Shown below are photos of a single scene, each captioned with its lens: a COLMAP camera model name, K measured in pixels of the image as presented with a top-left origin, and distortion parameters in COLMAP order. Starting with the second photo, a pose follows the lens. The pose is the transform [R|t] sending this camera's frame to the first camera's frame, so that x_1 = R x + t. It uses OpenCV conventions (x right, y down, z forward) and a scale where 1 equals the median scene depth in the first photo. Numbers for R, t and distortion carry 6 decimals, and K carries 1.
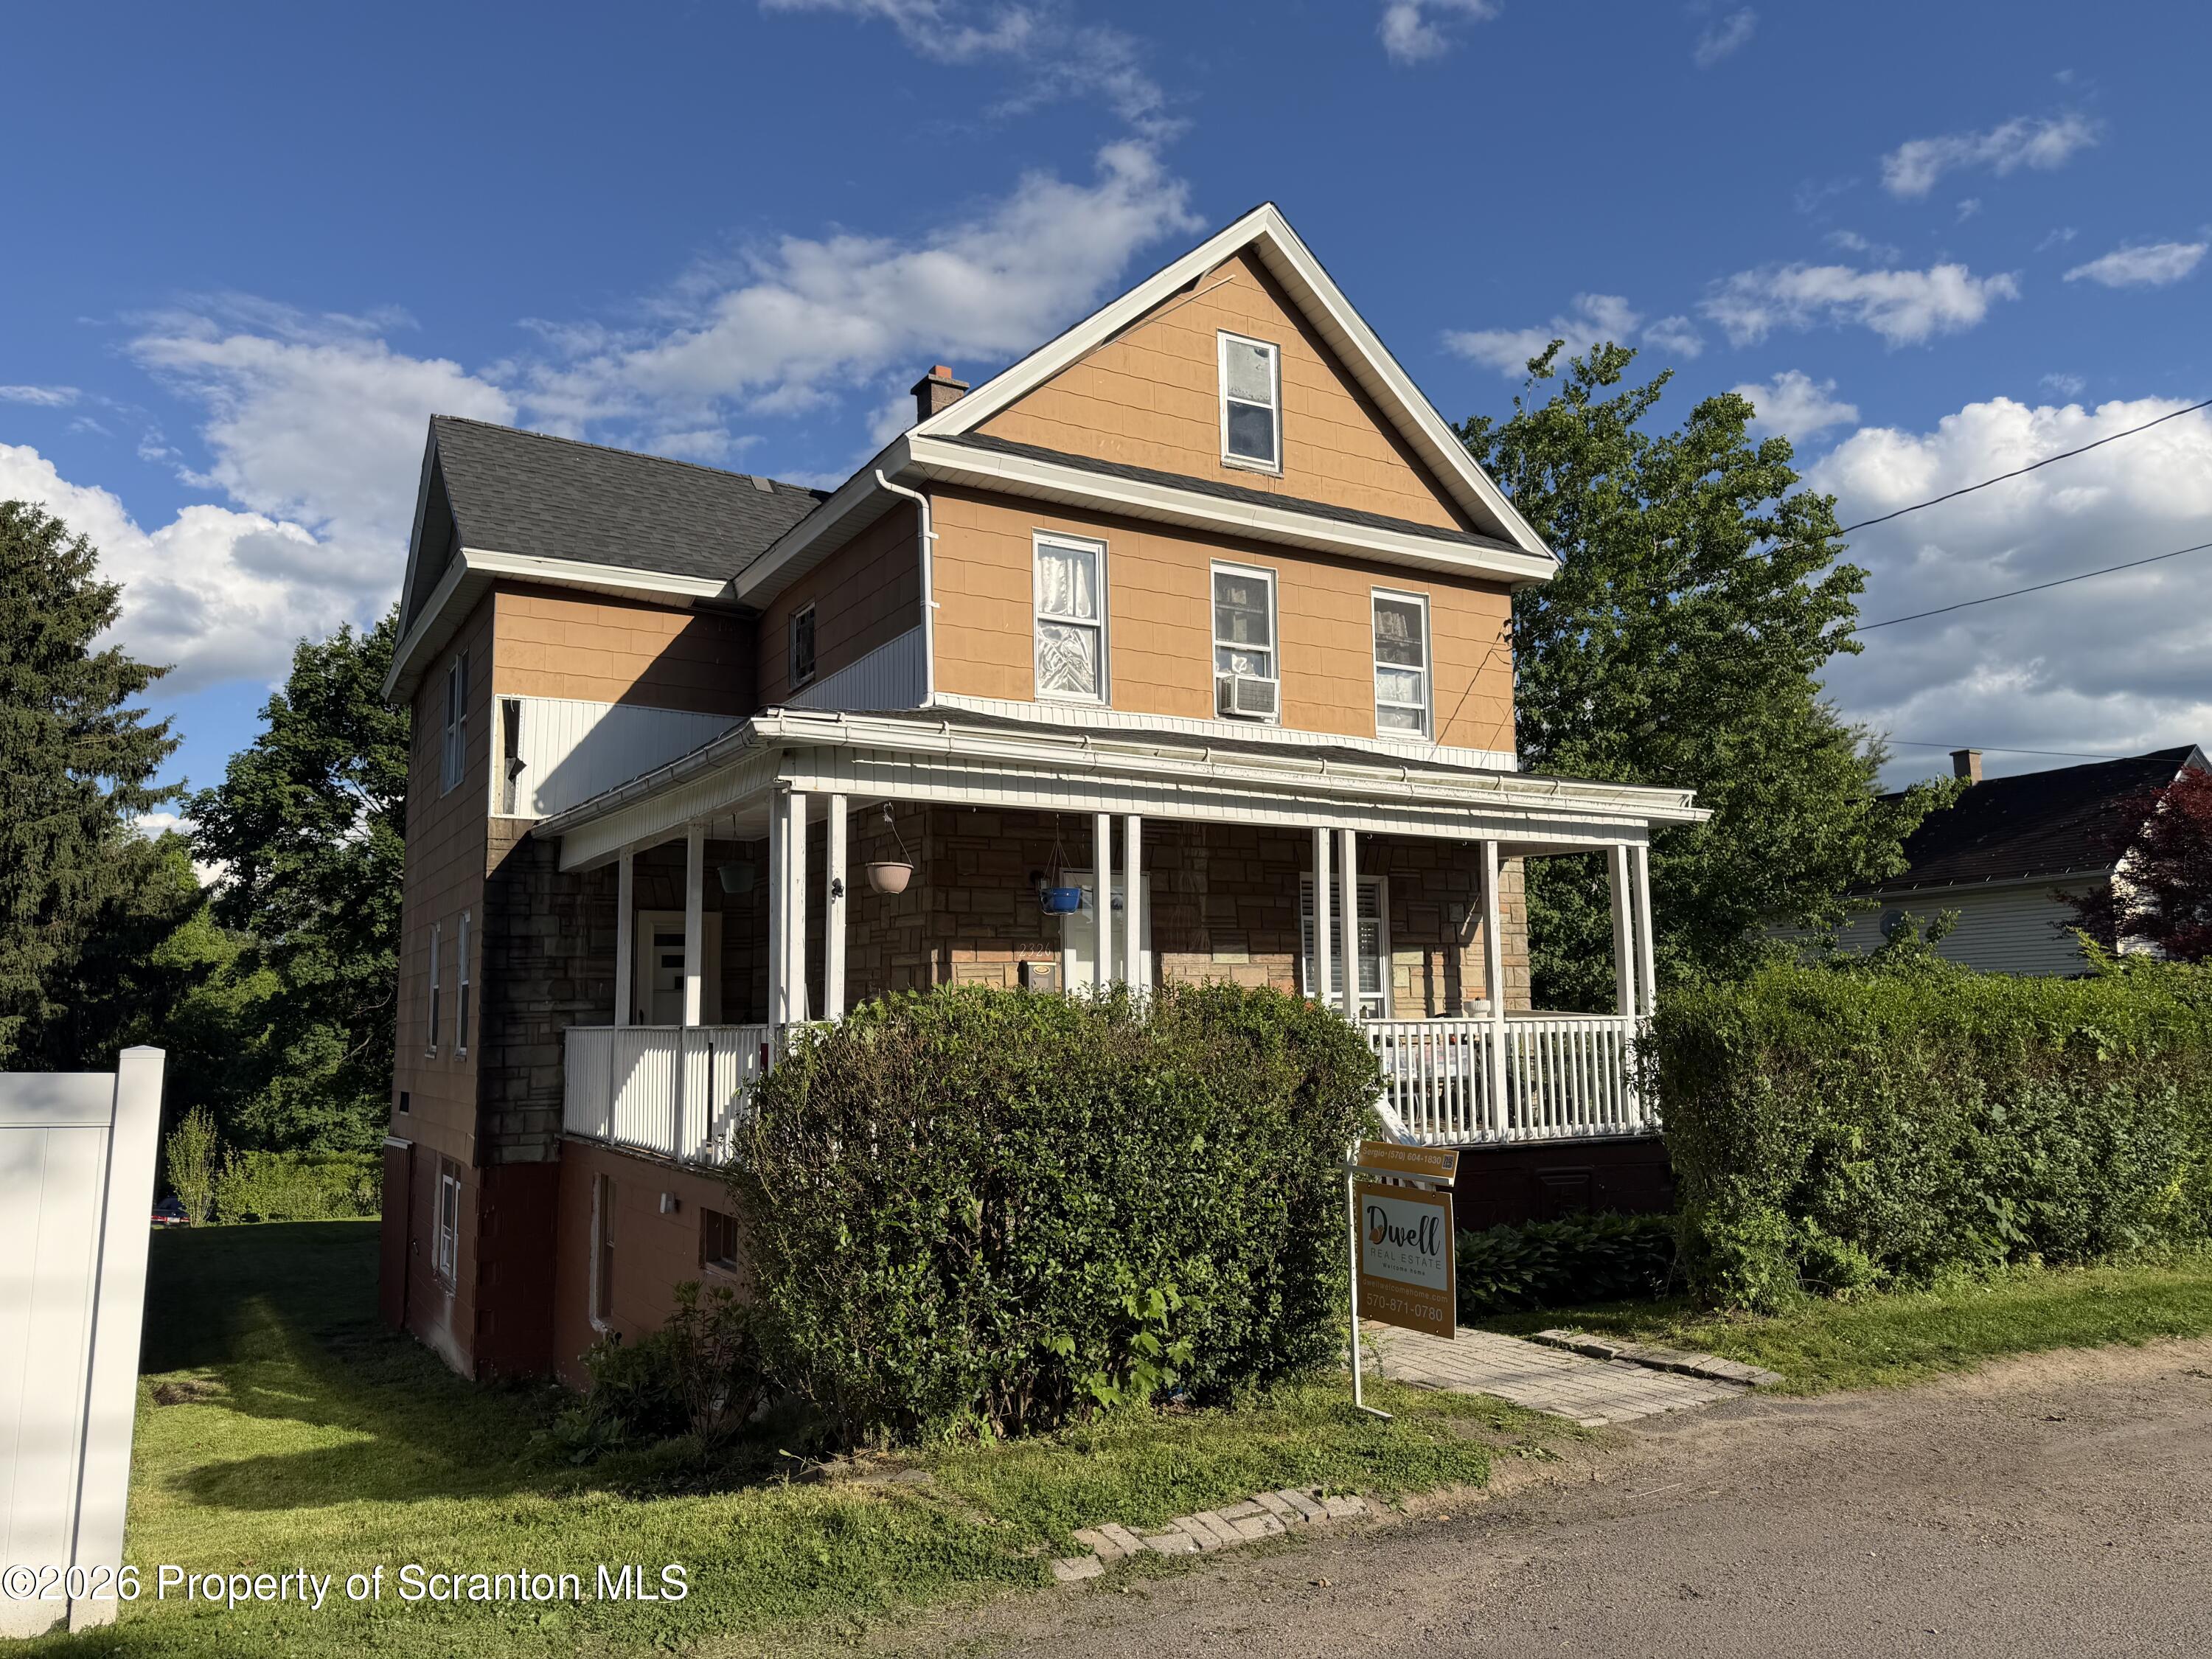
lens RADIAL K [[1565.7, 0, 1106.0], [0, 1565.7, 829.5], [0, 0, 1]] dist [0.094234, -0.085012]
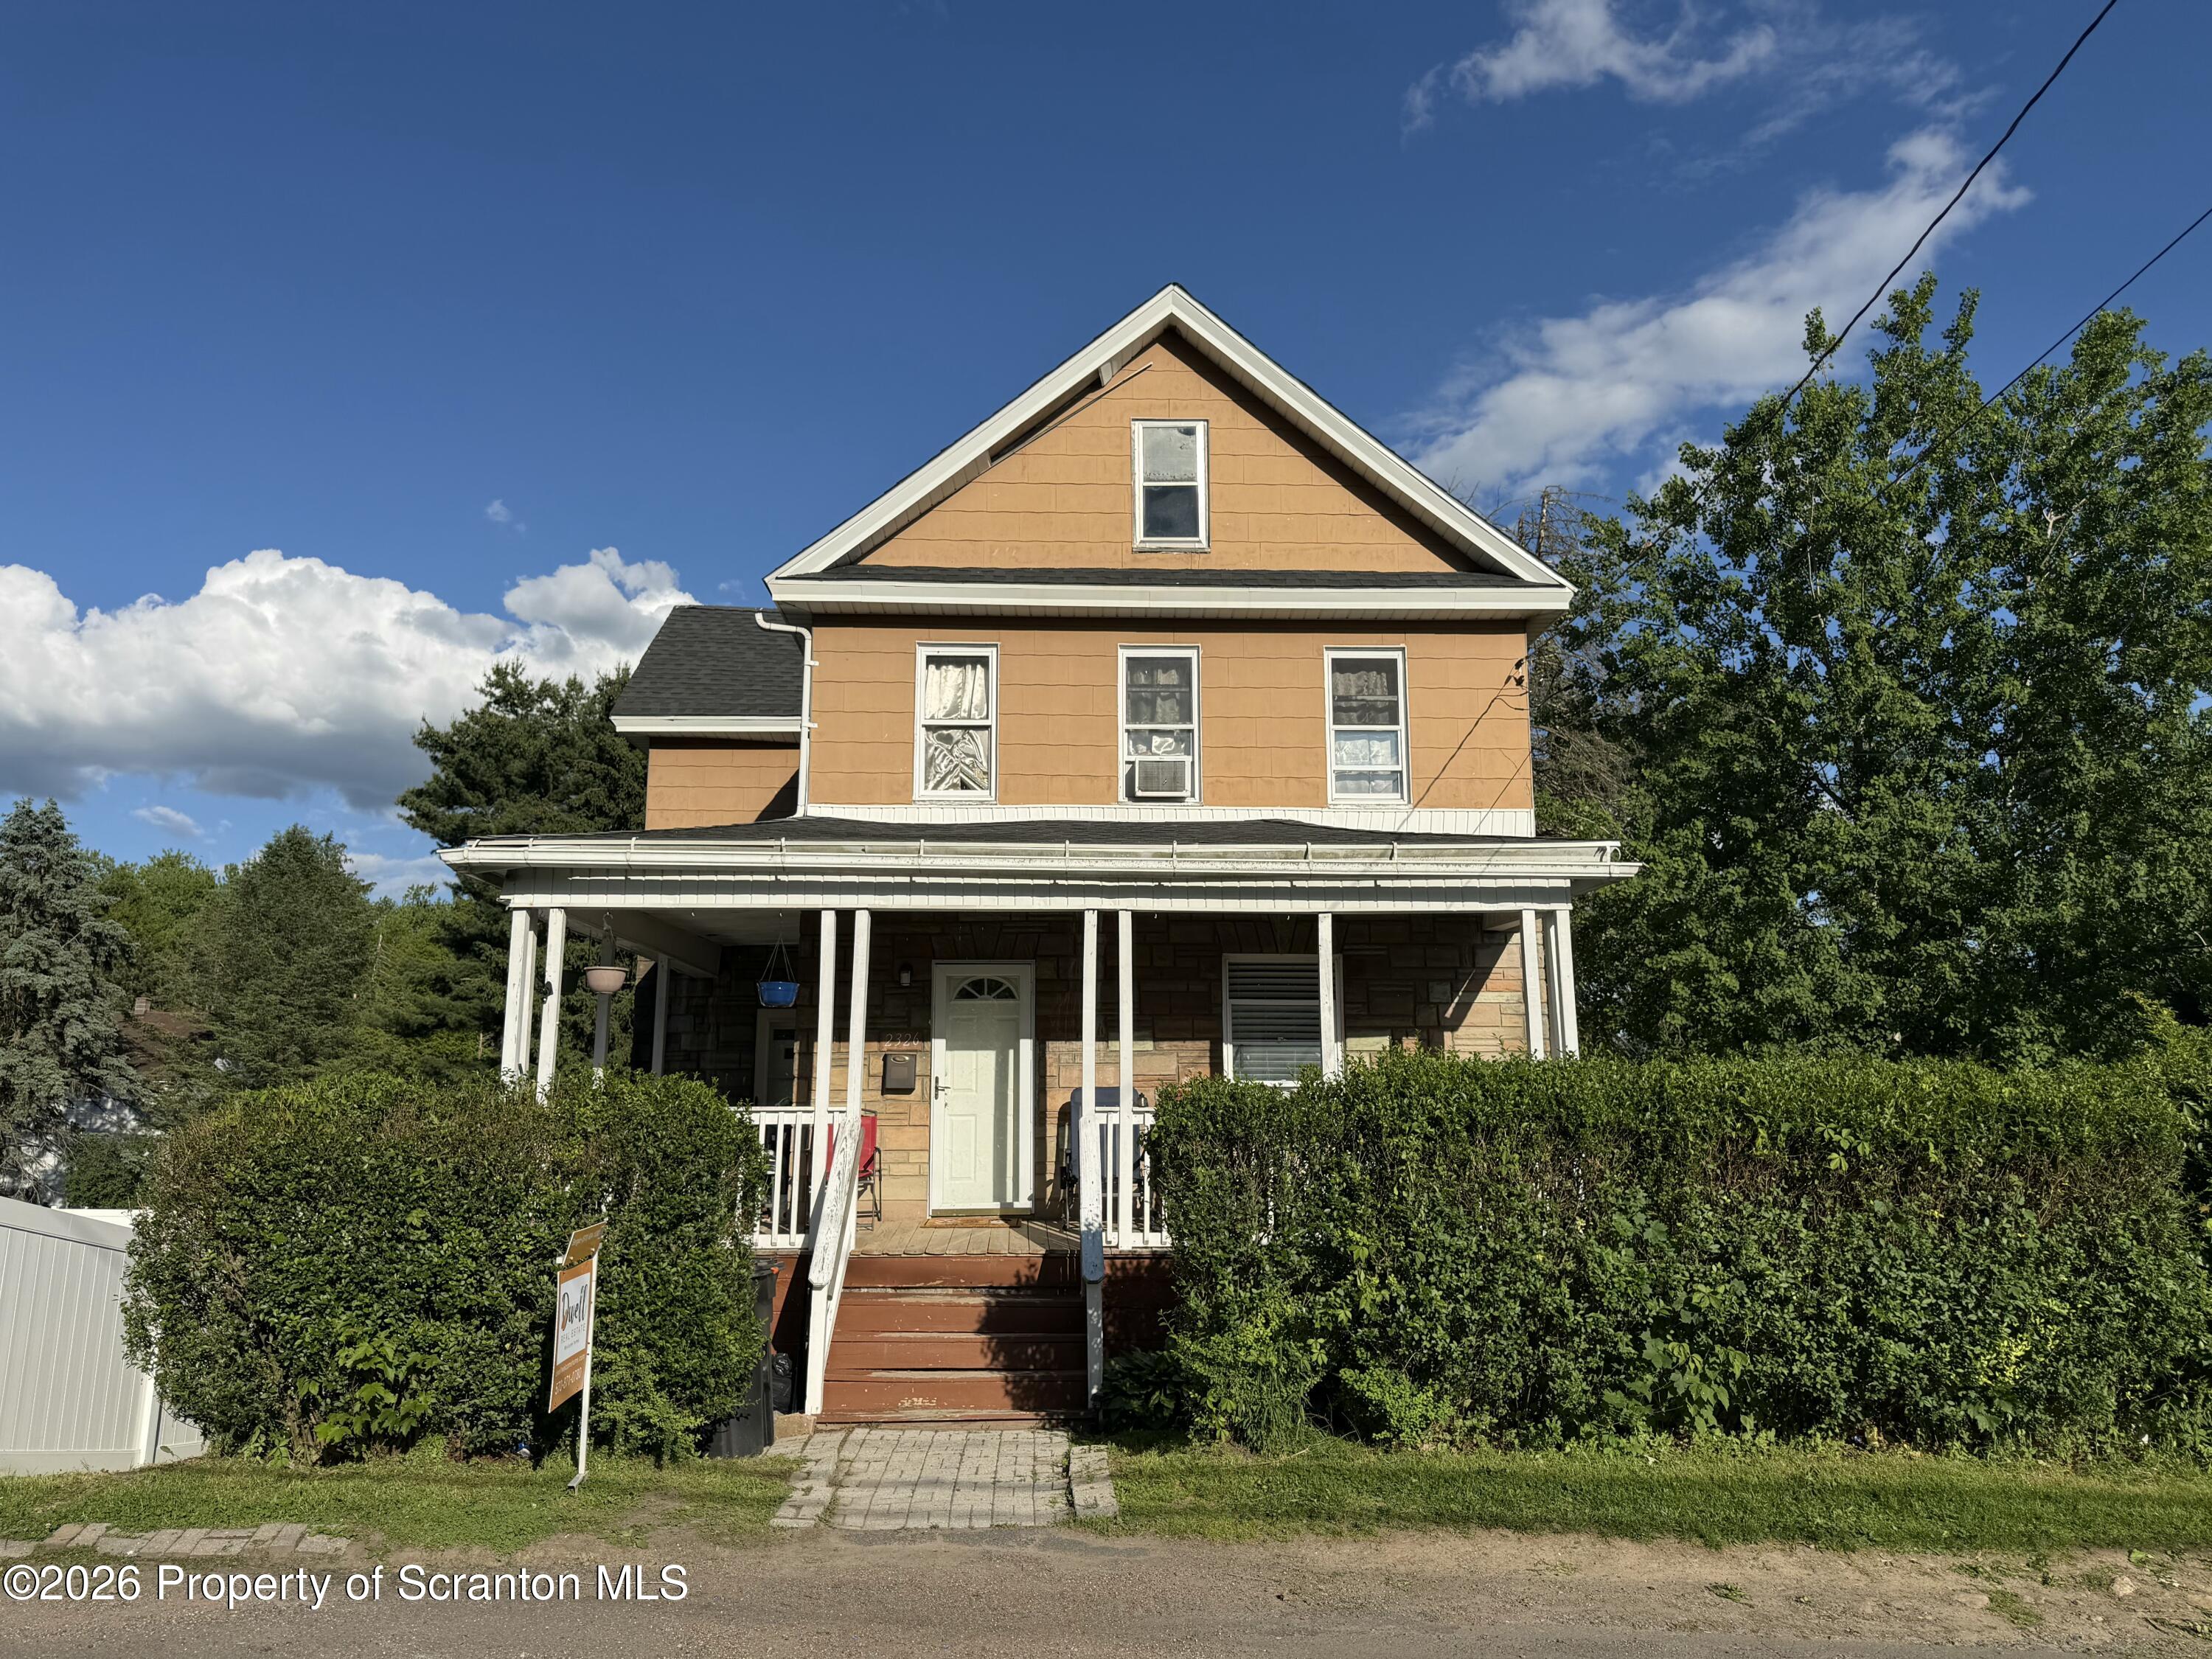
lens RADIAL K [[1565.7, 0, 1106.0], [0, 1565.7, 829.5], [0, 0, 1]] dist [0.094234, -0.085012]
pose [[0.872819, -0.075544, -0.482162, 0.528454], [0.047905, 0.996438, -0.069400, 0.014393], [0.485687, 0.037476, 0.873329, 0.123306]]
